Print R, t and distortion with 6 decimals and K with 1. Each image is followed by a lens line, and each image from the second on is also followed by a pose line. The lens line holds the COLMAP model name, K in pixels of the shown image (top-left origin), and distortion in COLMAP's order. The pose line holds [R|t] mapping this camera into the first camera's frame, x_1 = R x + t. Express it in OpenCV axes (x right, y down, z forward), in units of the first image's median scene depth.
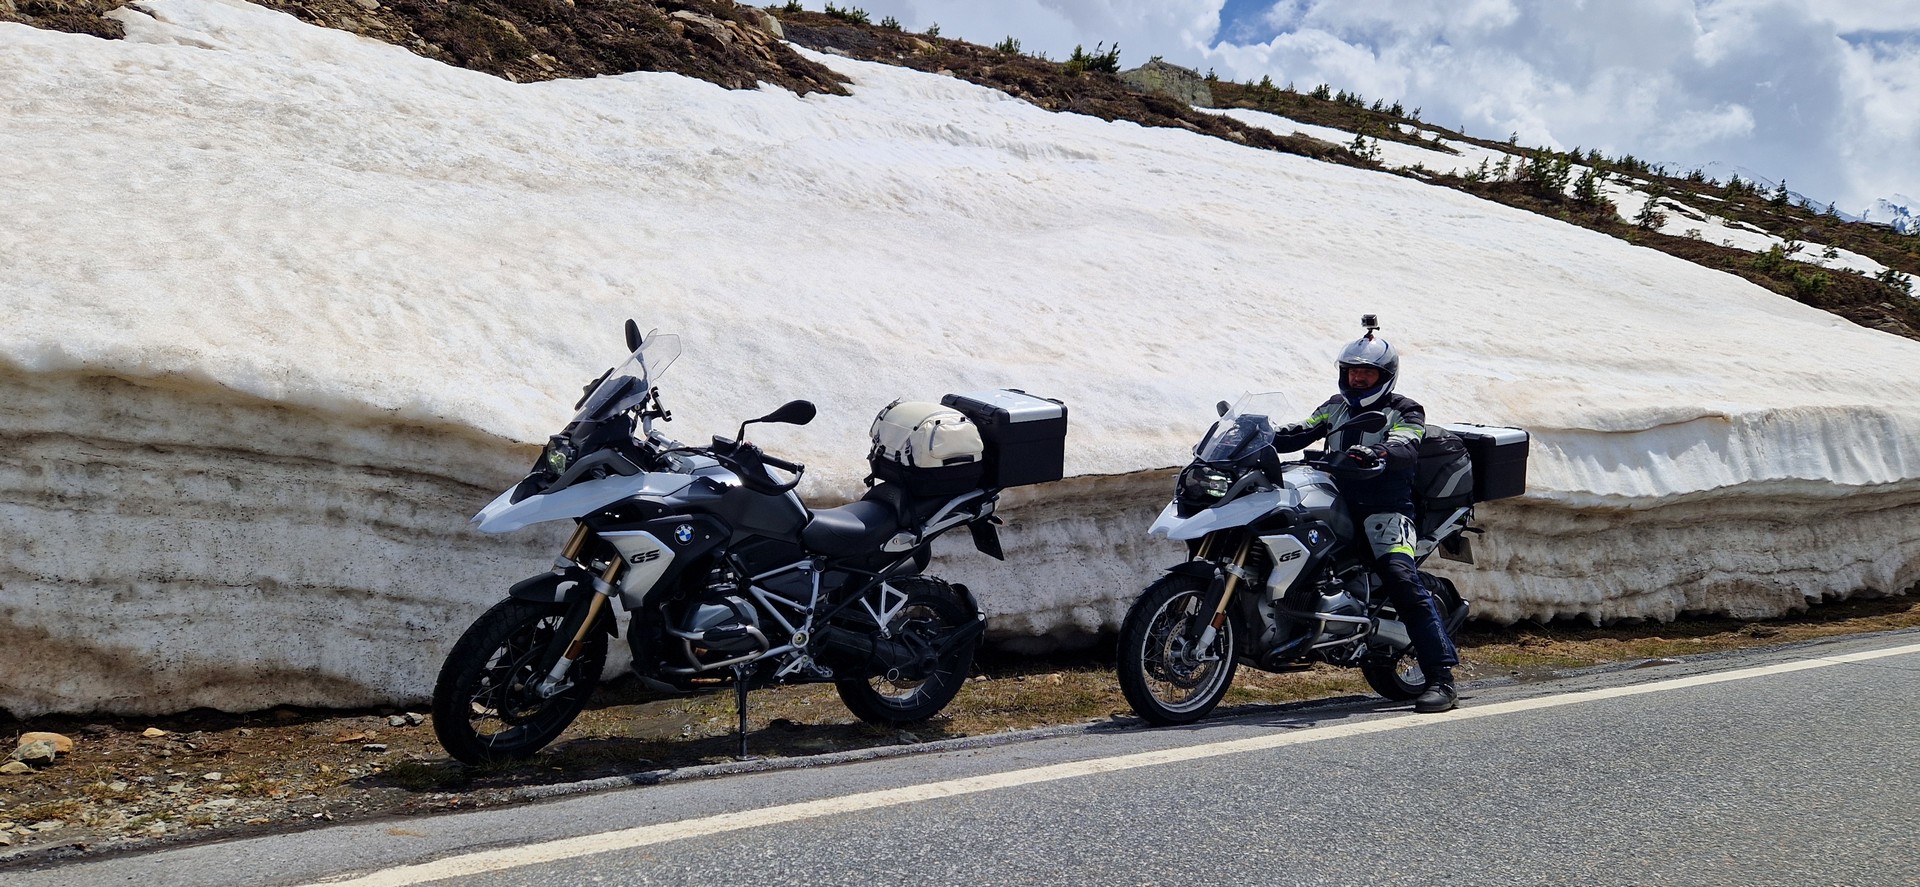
lens RADIAL K [[1409.0, 0, 966.6], [0, 1409.0, 434.5], [0, 0, 1]] dist [0.074505, -0.047865]
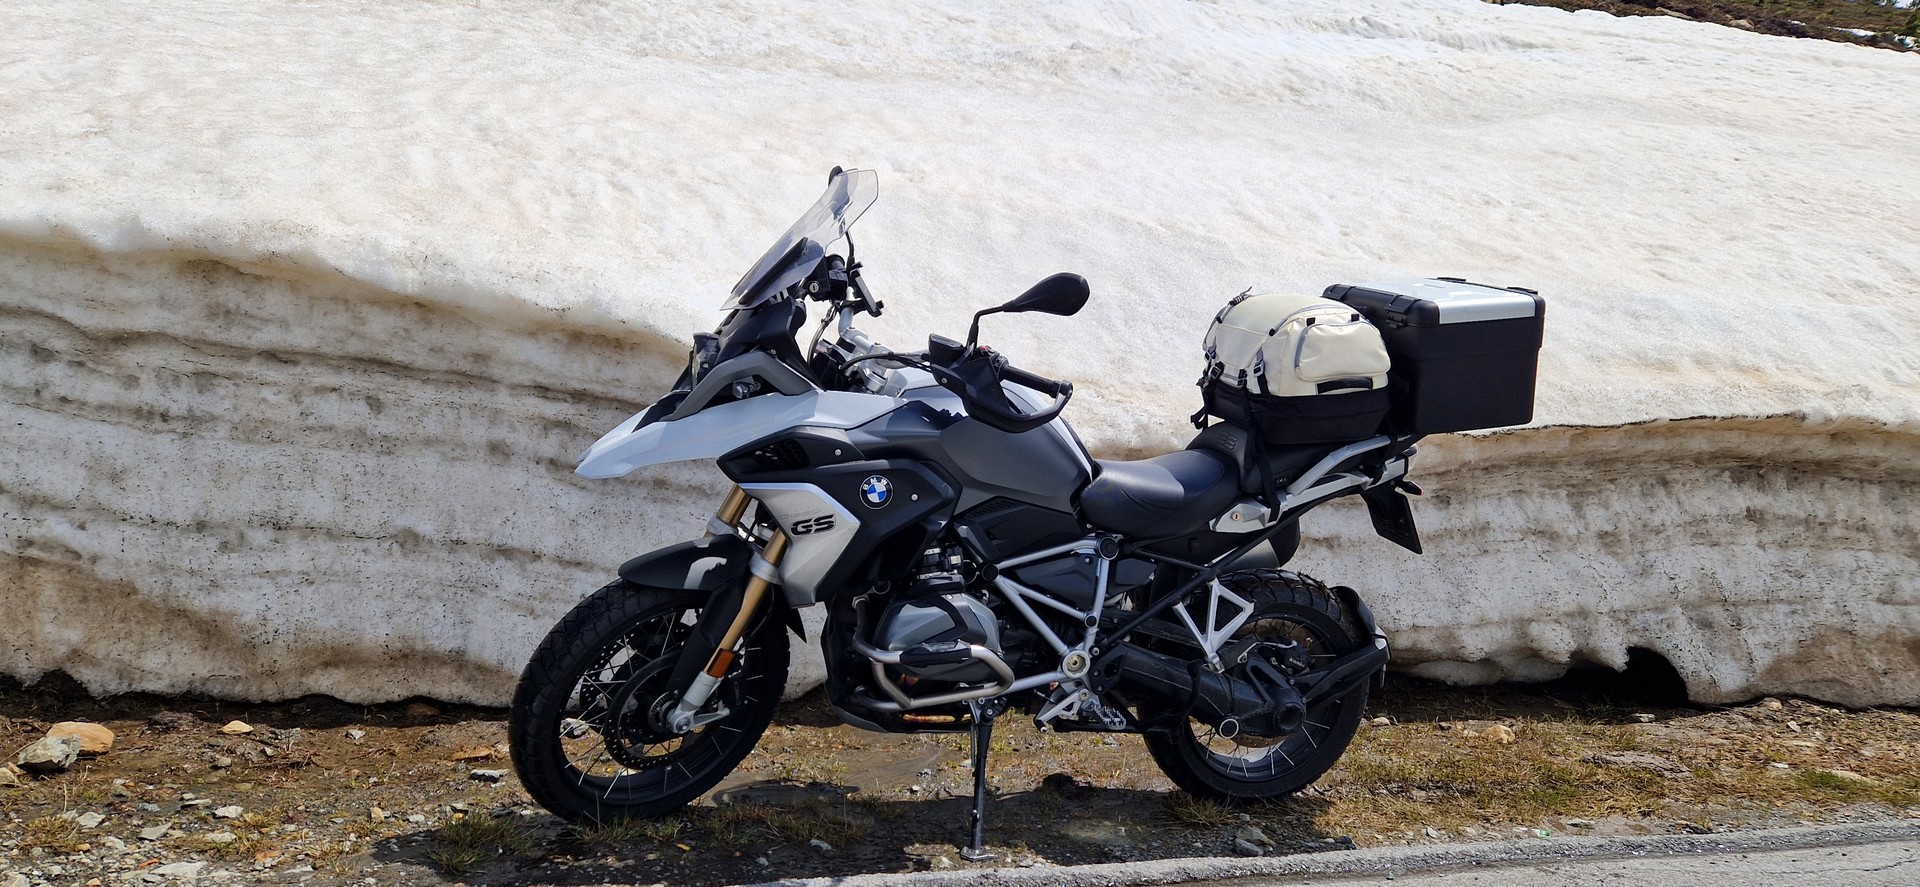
lens RADIAL K [[1409.0, 0, 948.9], [0, 1409.0, 430.8], [0, 0, 1]] dist [0.074505, -0.047865]
pose [[0.956658, 0.022570, -0.290338, 0.008063], [-0.015390, 0.999517, 0.026991, 0.022682], [0.290807, -0.021352, 0.956543, 0.355431]]
